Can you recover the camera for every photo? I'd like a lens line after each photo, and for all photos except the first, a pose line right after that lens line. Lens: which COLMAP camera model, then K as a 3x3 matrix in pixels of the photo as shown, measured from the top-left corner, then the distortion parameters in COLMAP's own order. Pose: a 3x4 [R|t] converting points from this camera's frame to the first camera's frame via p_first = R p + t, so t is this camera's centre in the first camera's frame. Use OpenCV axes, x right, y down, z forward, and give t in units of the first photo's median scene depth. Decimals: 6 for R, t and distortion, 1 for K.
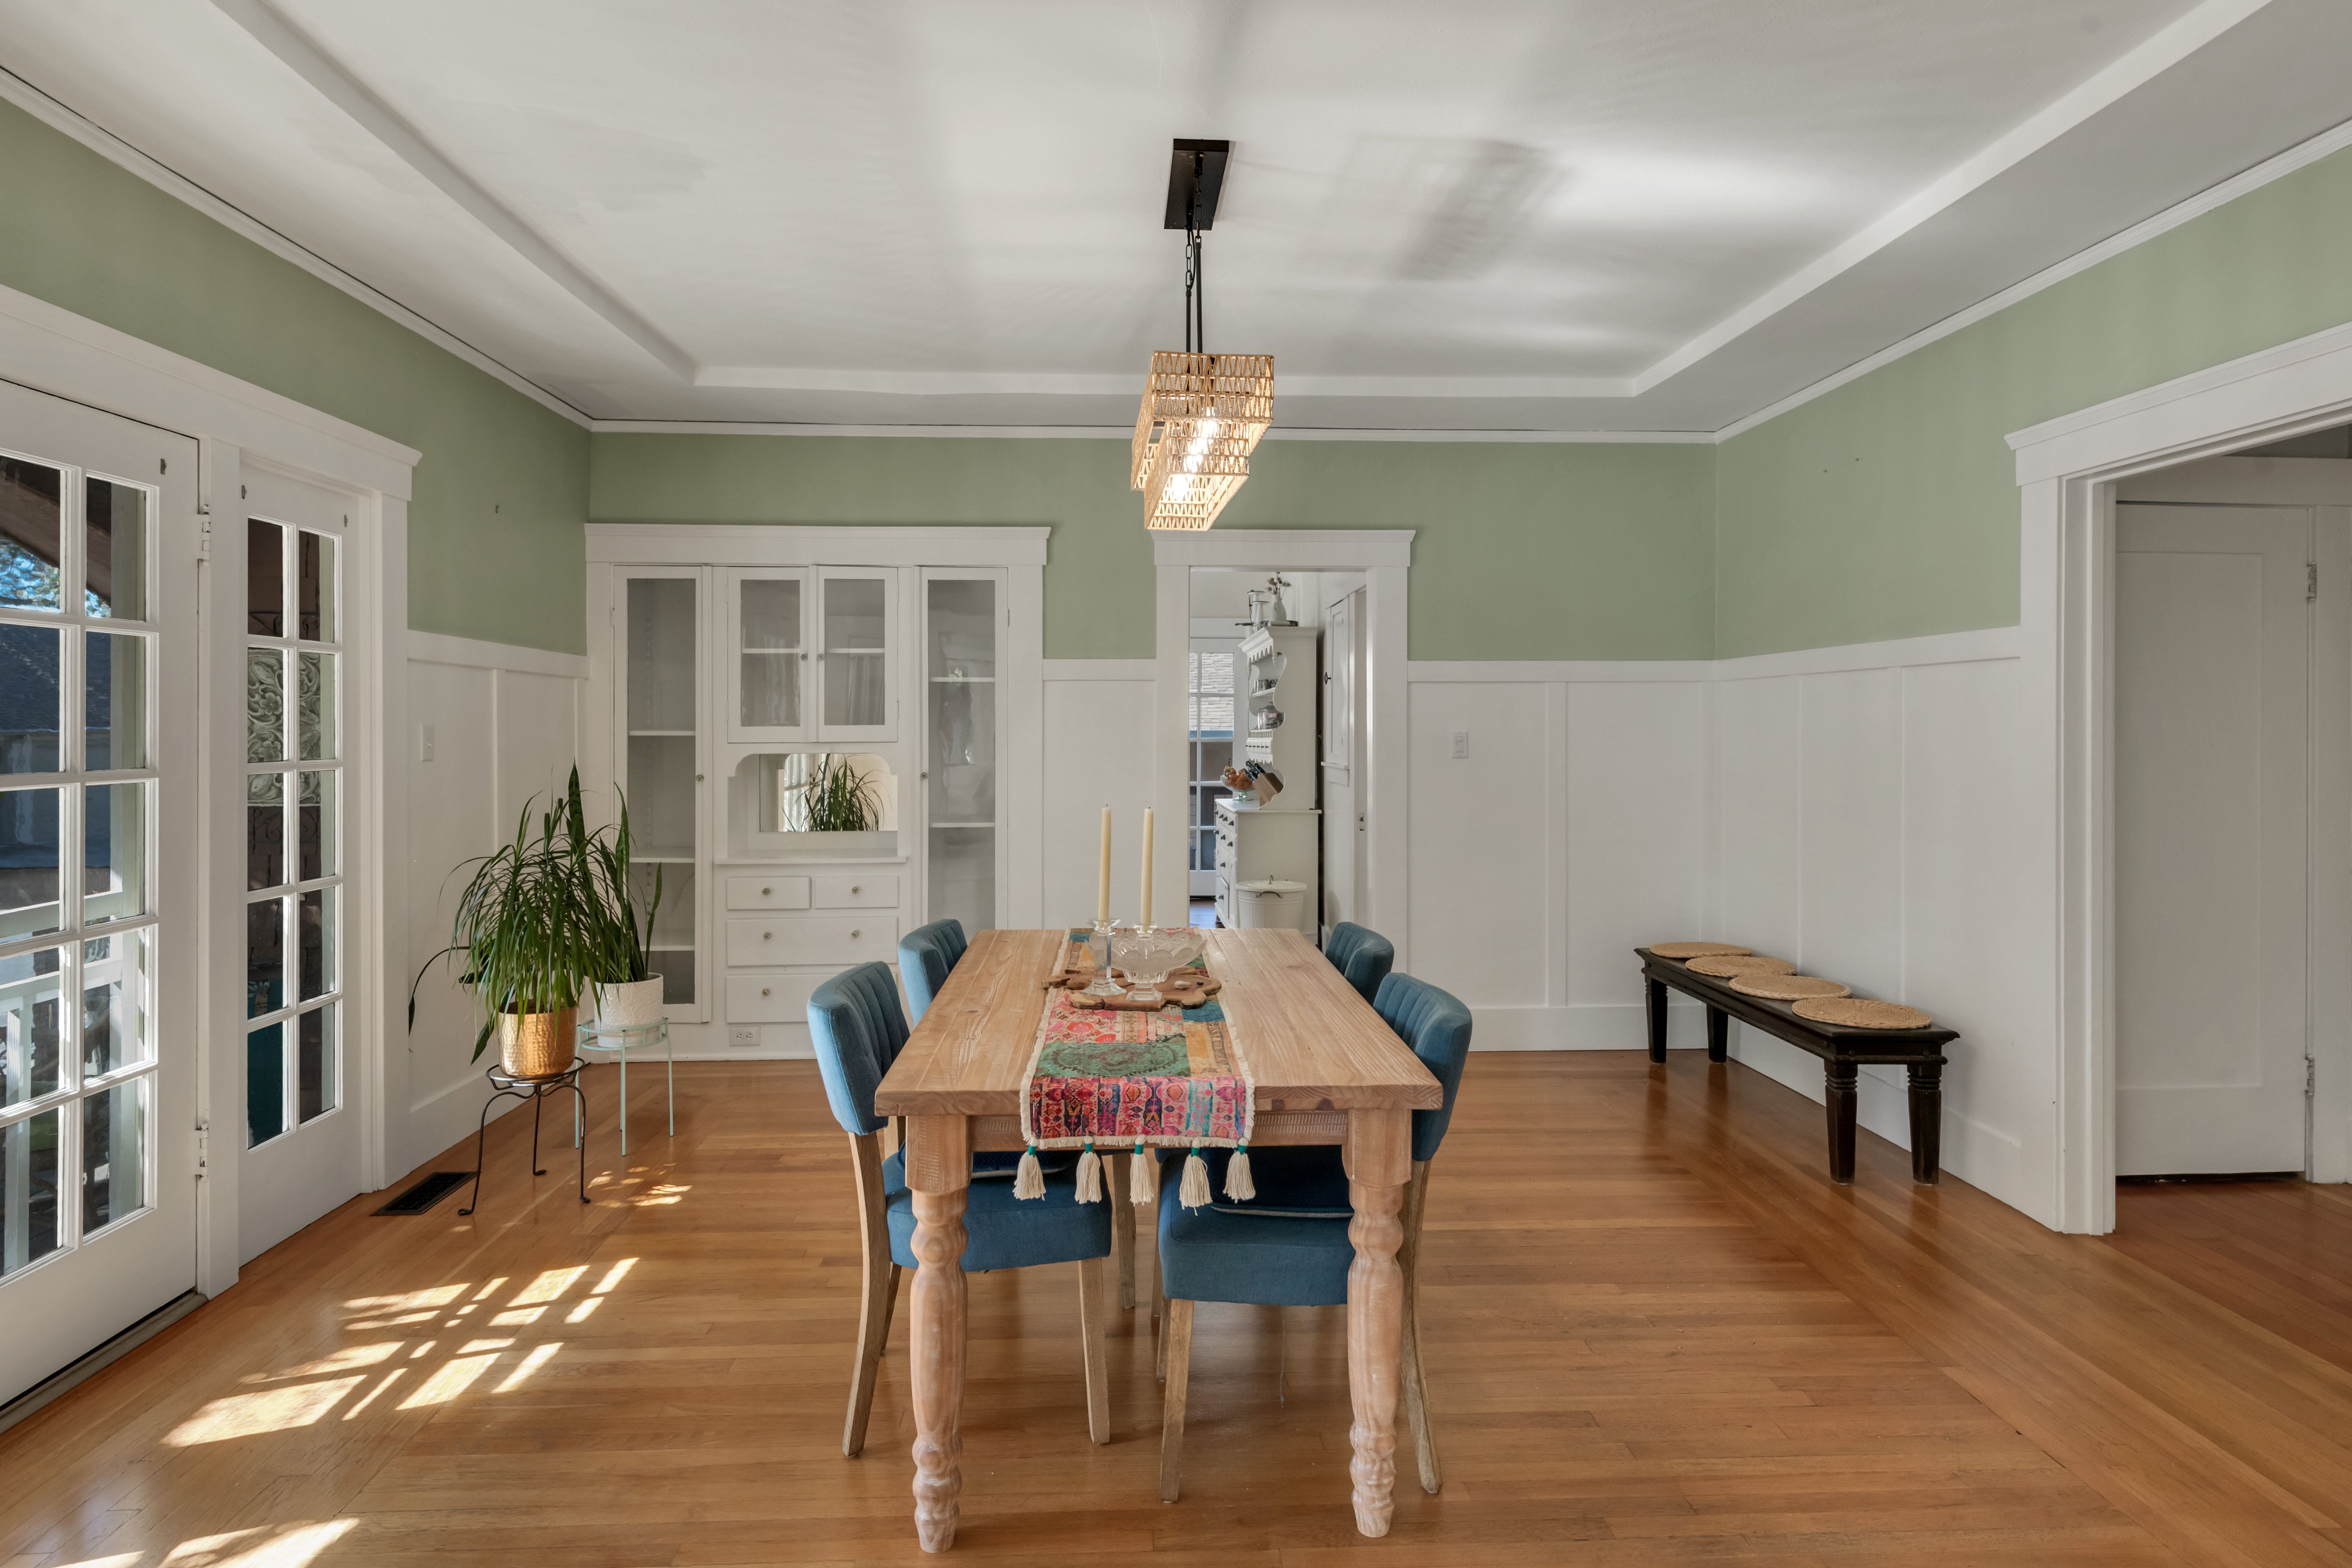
lens RADIAL K [[1309.9, 0, 1193.8], [0, 1309.9, 729.2], [0, 0, 1]] dist [0.007135, -0.001502]
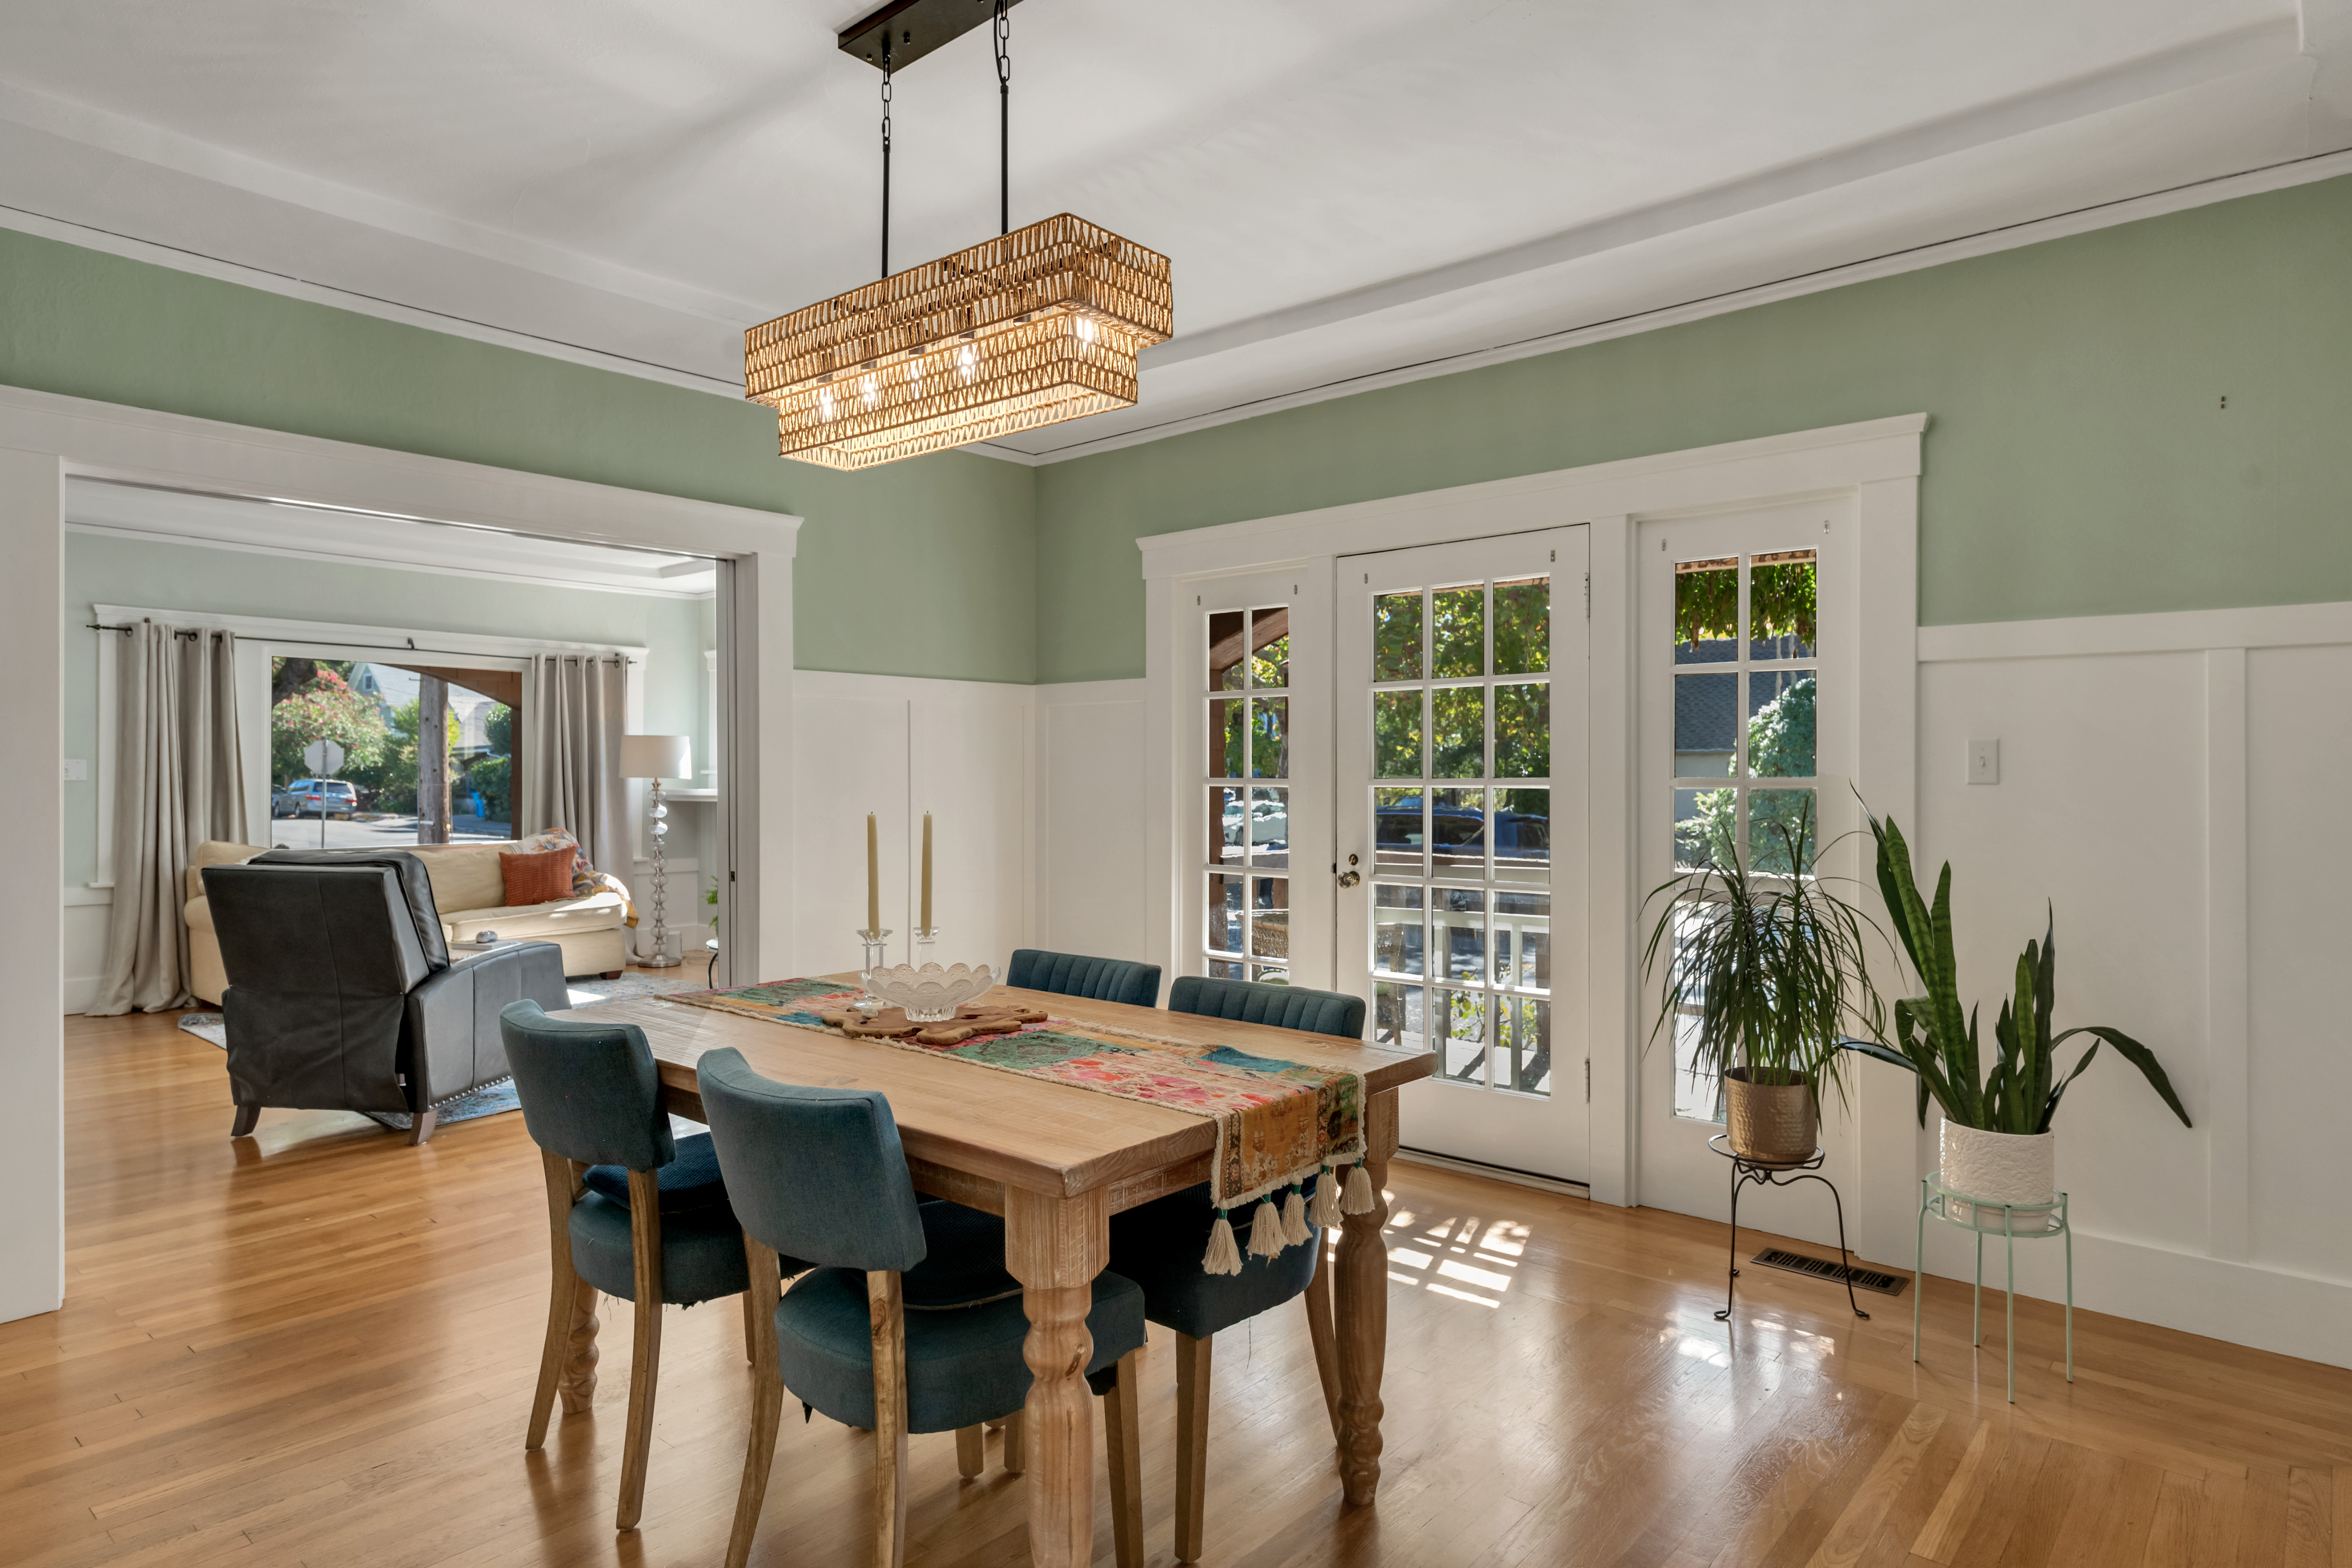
lens RADIAL K [[1355.0, 0, 1196.6], [0, 1355.0, 770.3], [0, 0, 1]] dist [0.017672, -0.008794]
pose [[-0.694473, -0.010381, -0.719444, 0.367180], [-0.006748, 0.999946, -0.007915, 0.027296], [0.719487, -0.000642, -0.694505, 1.320555]]
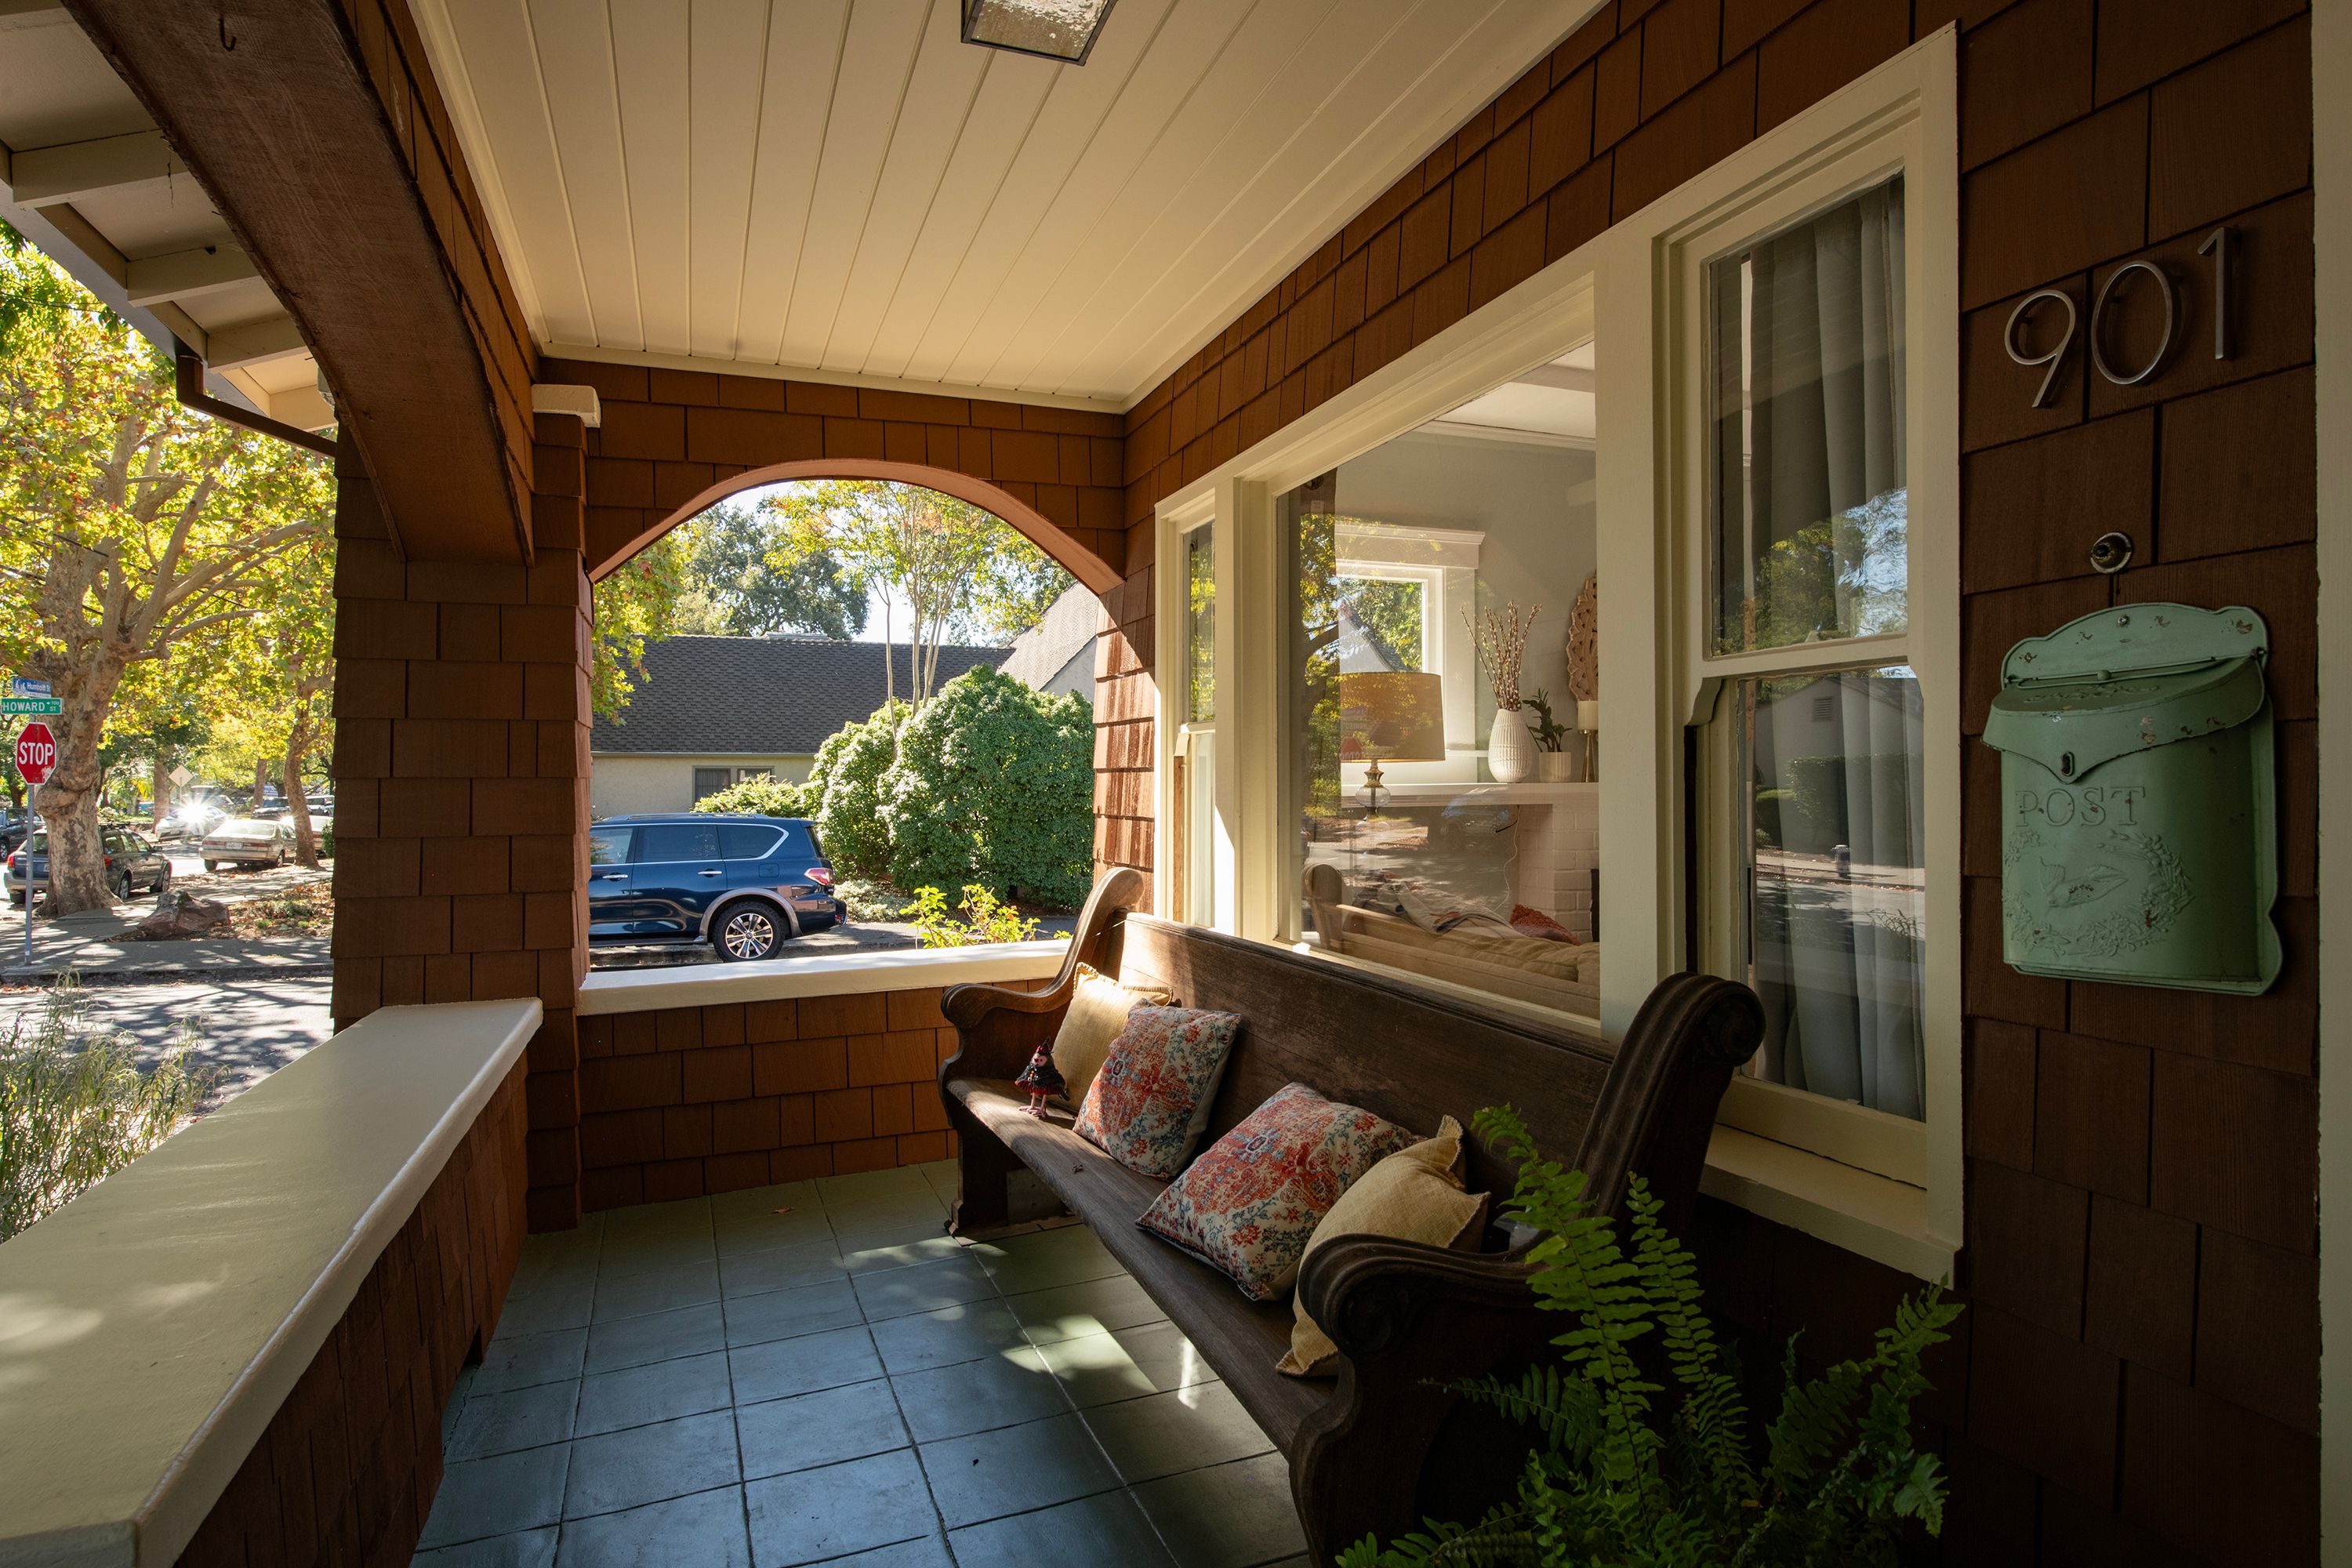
lens RADIAL K [[1314.7, 0, 1184.3], [0, 1314.7, 785.7], [0, 0, 1]] dist [-0.007120, -0.000711]
pose [[0.303743, -0.005524, -0.952738, 0.347594], [0.003259, 0.999983, -0.004759, 0.052715], [0.952748, -0.001659, 0.303756, -1.440441]]
